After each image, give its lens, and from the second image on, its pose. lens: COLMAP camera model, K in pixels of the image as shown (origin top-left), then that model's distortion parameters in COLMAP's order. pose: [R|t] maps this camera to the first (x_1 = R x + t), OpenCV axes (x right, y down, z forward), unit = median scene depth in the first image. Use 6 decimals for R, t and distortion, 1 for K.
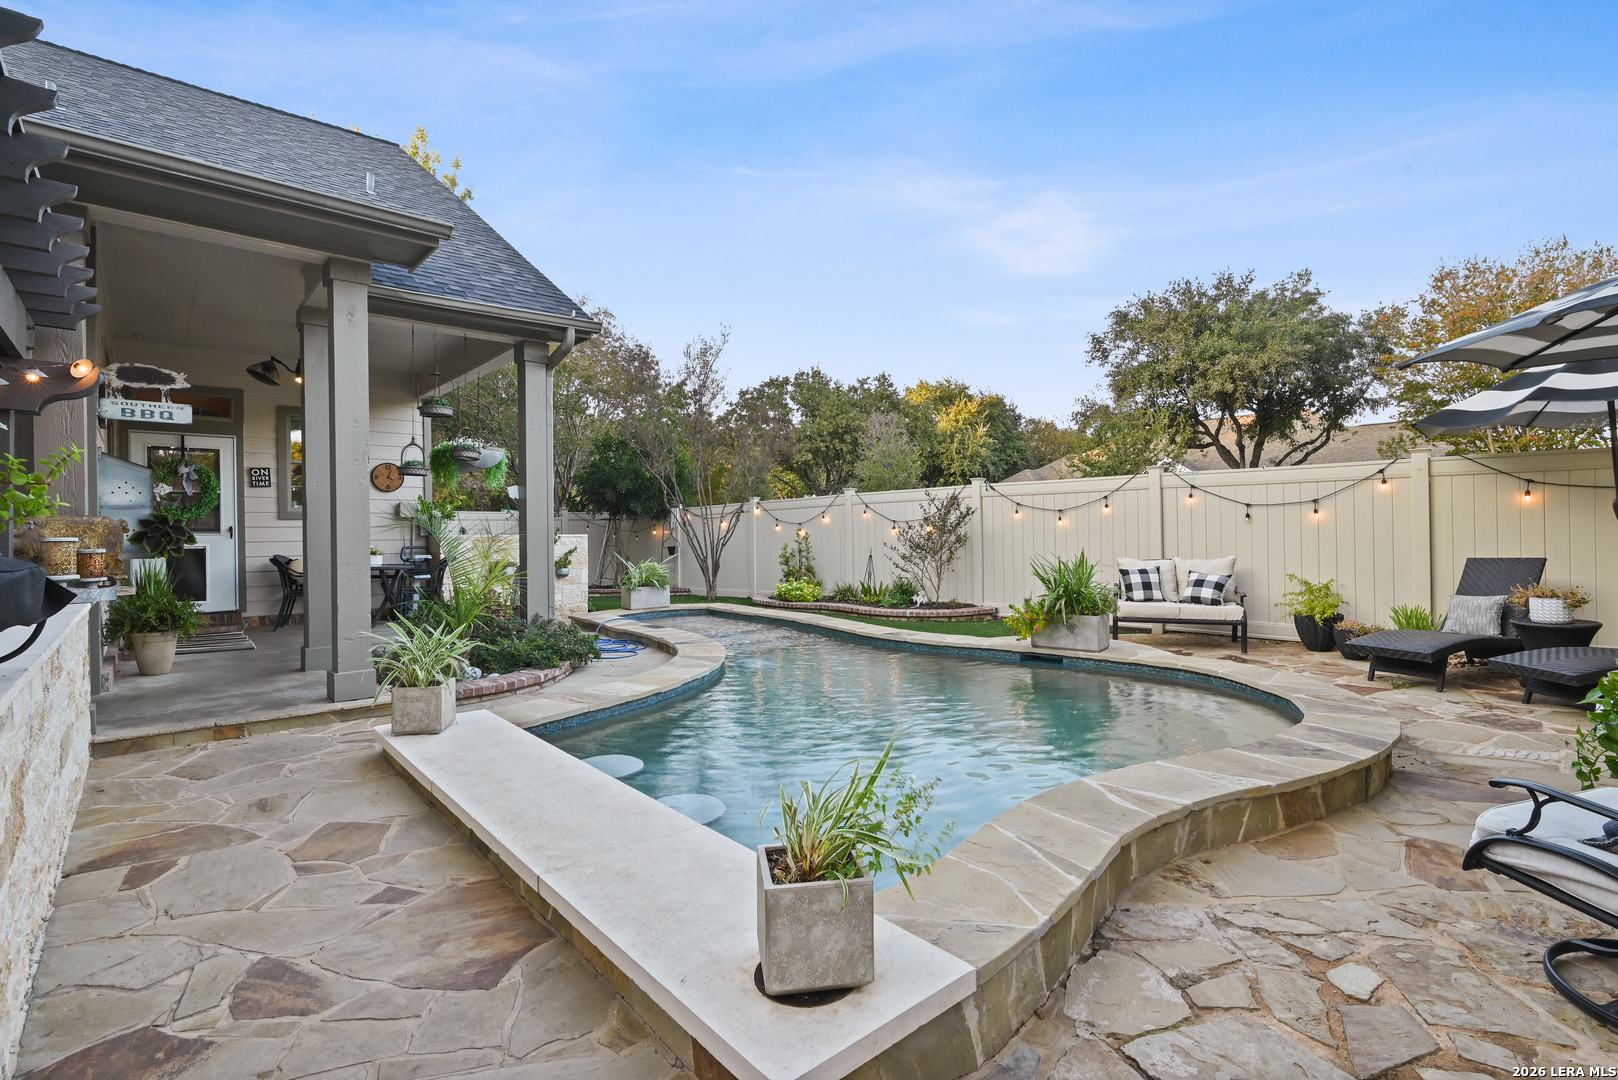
lens RADIAL K [[747.9, 0, 809.4], [0, 747.9, 533.4], [0, 0, 1]] dist [0.000158, -0.001084]
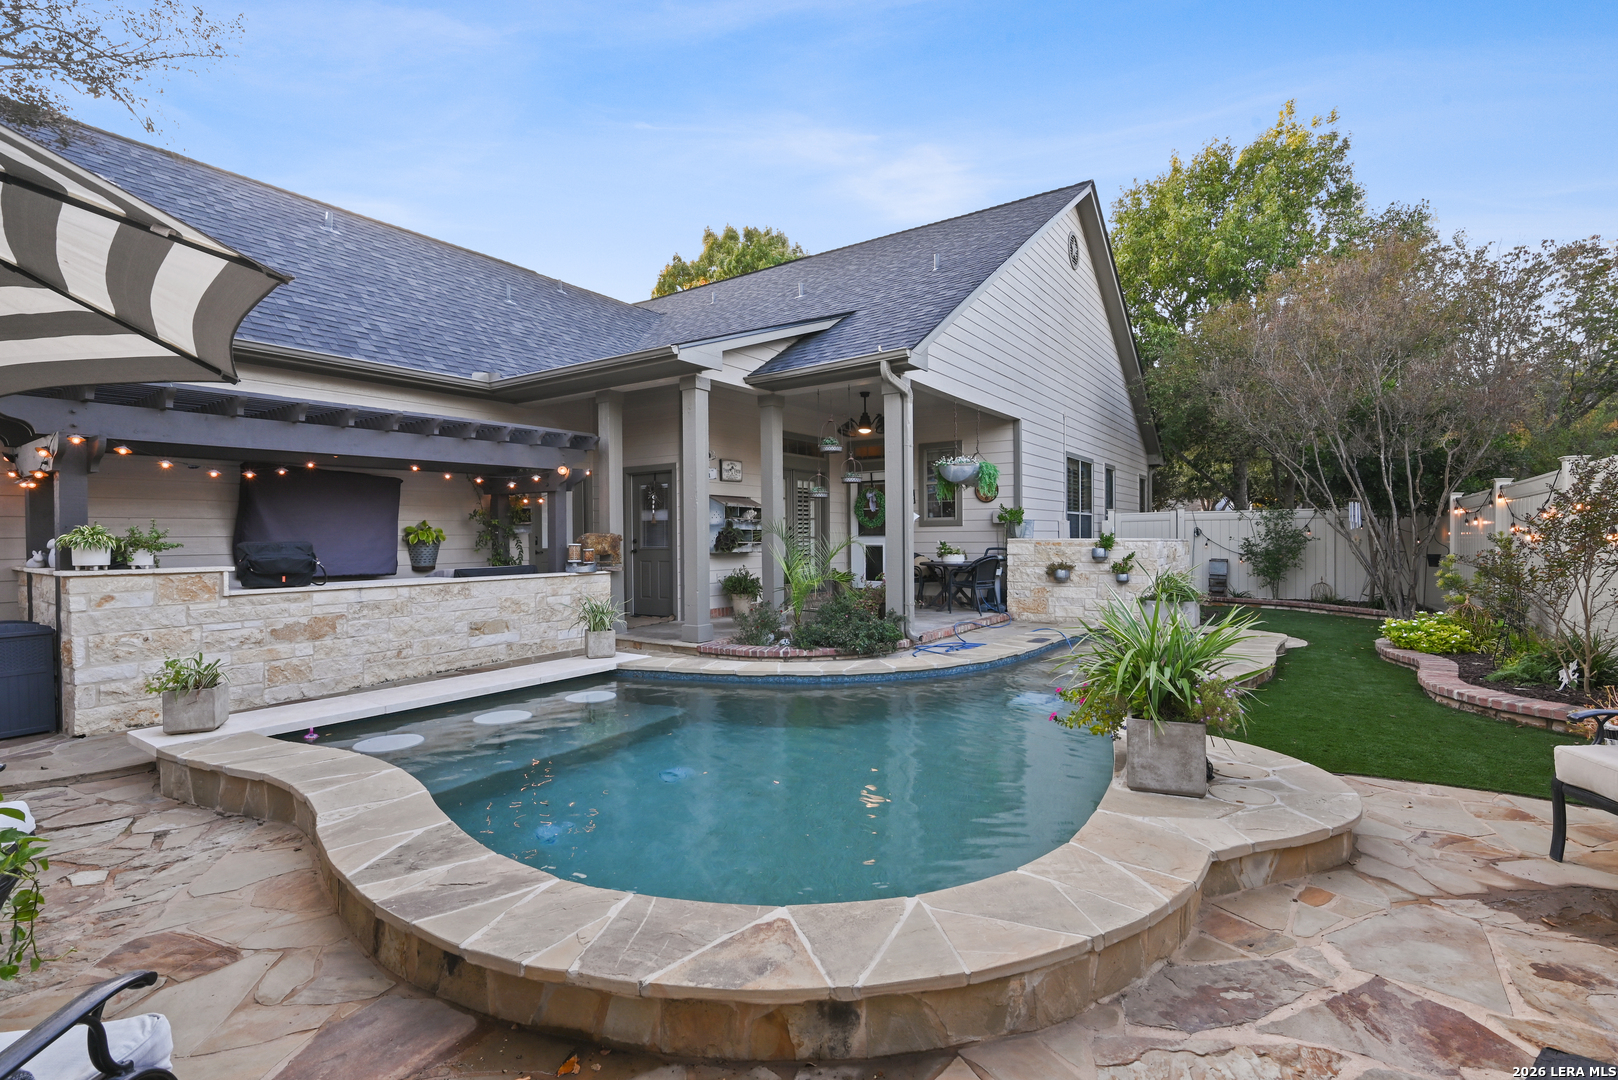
lens RADIAL K [[747.9, 0, 823.5], [0, 747.9, 538.5], [0, 0, 1]] dist [0.000158, -0.001084]
pose [[0.259898, 0.011761, -0.965564, 1.665470], [0.004333, 0.999902, 0.013346, -0.044190], [0.965626, -0.007652, 0.259821, 1.344322]]
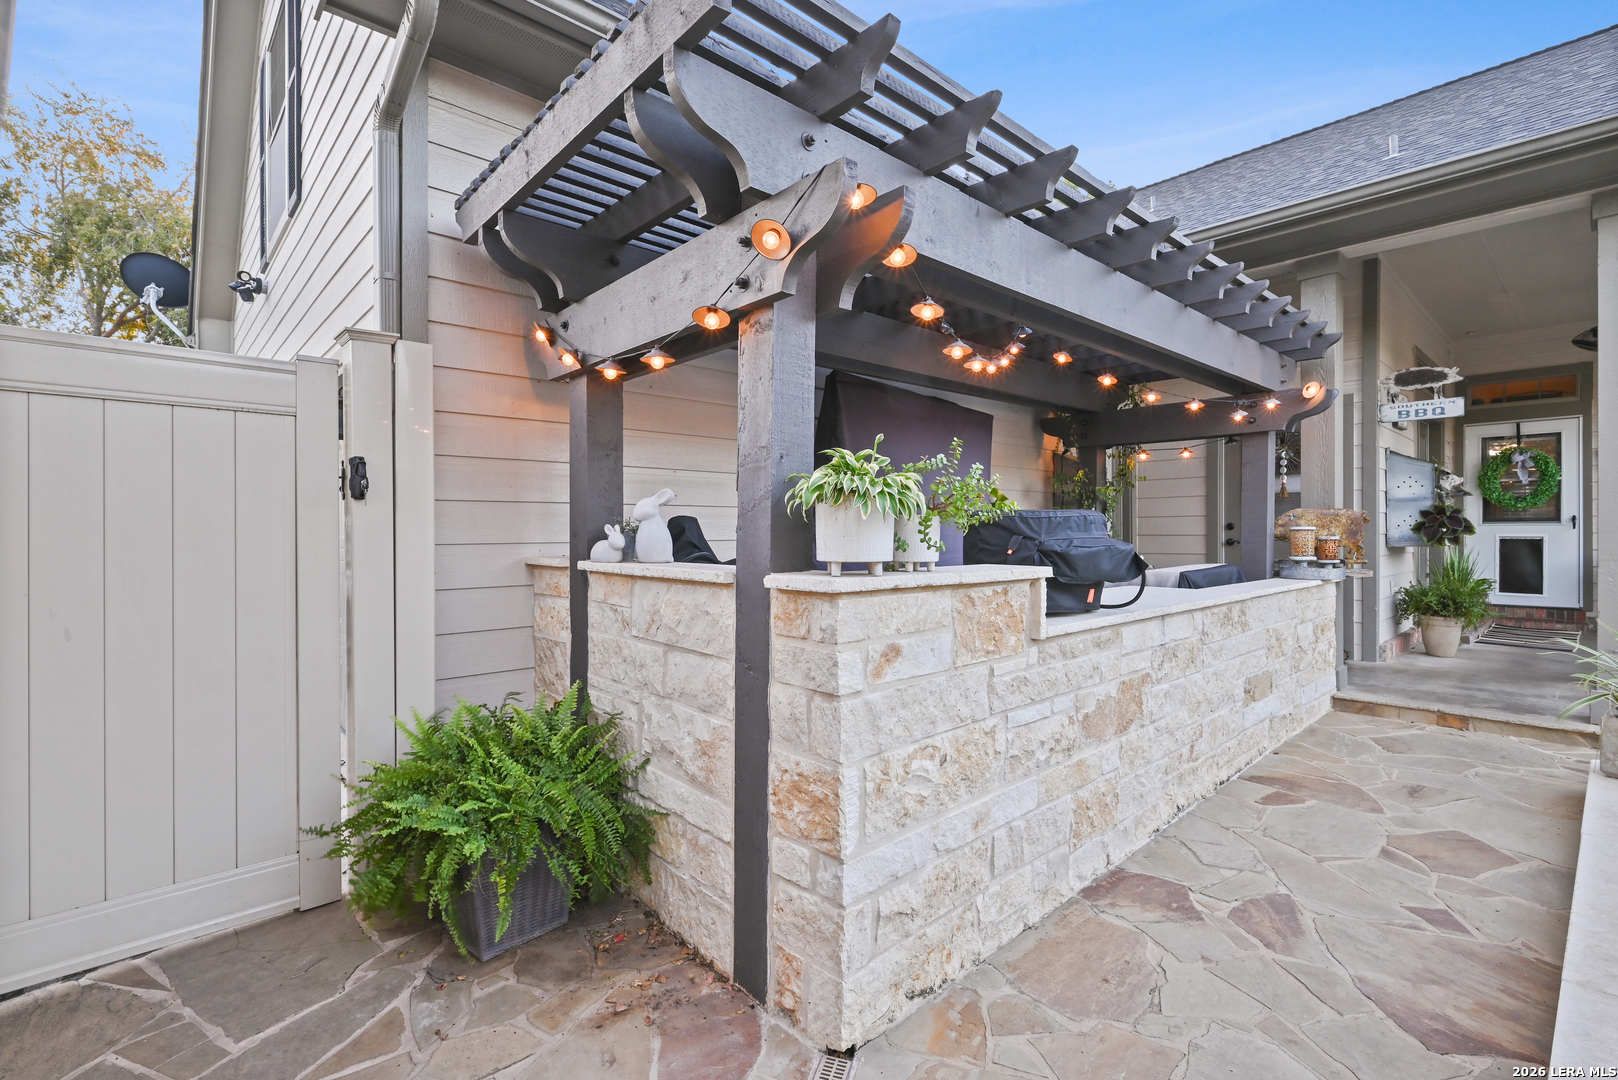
lens RADIAL K [[747.9, 0, 838.3], [0, 747.9, 527.7], [0, 0, 1]] dist [0.000158, -0.001084]
pose [[0.053529, 0.006777, -0.998543, 0.259112], [-0.000550, 0.999977, 0.006757, -0.000472], [0.998566, 0.000187, 0.053531, 0.176738]]
